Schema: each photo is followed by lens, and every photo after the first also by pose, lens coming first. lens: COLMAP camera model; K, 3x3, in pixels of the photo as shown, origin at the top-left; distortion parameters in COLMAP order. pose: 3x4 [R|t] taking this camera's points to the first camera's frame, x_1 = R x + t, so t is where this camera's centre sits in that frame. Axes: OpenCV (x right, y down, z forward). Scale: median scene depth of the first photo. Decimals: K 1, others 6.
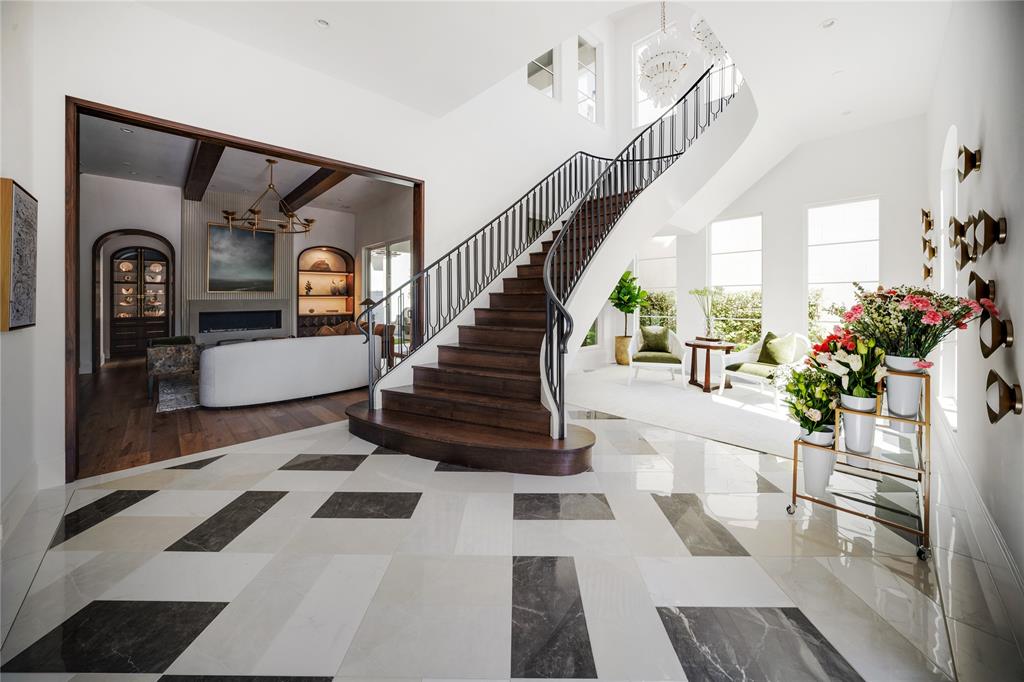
lens RADIAL K [[363.8, 0, 514.2], [0, 363.8, 302.7], [0, 0, 1]] dist [-0.020473, -0.000008]
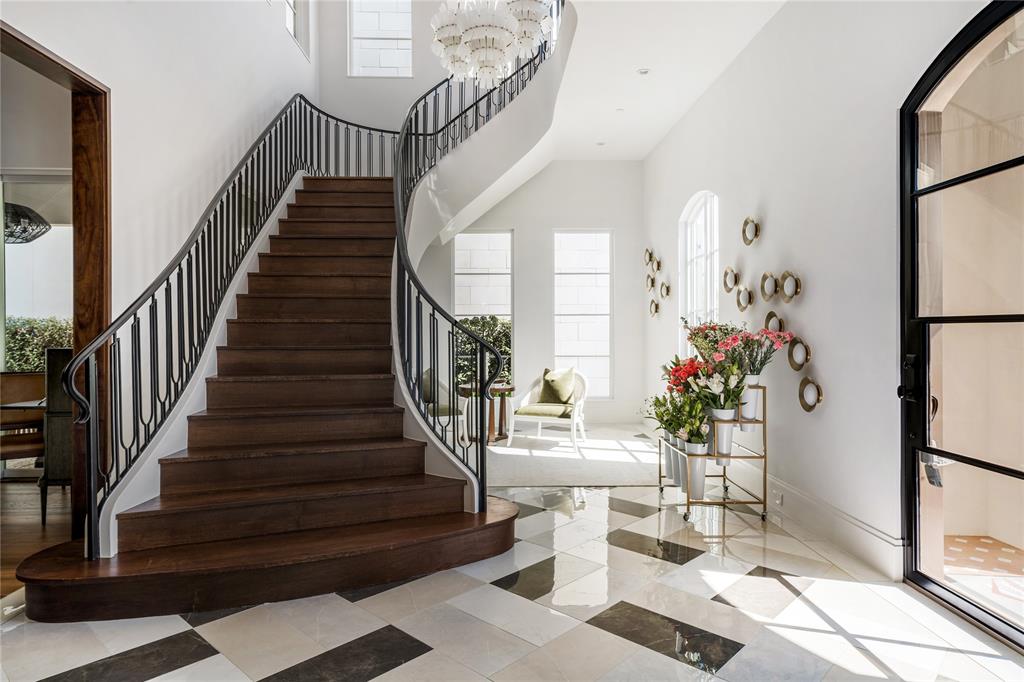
lens RADIAL K [[595.0, 0, 510.2], [0, 595.0, 331.0], [0, 0, 1]] dist [-0.000375, 0.000639]
pose [[0.687068, 0.002802, 0.726587, -0.686172], [0.004071, 0.999962, -0.007706, 0.000713], [-0.726581, 0.008253, 0.687031, 0.072524]]
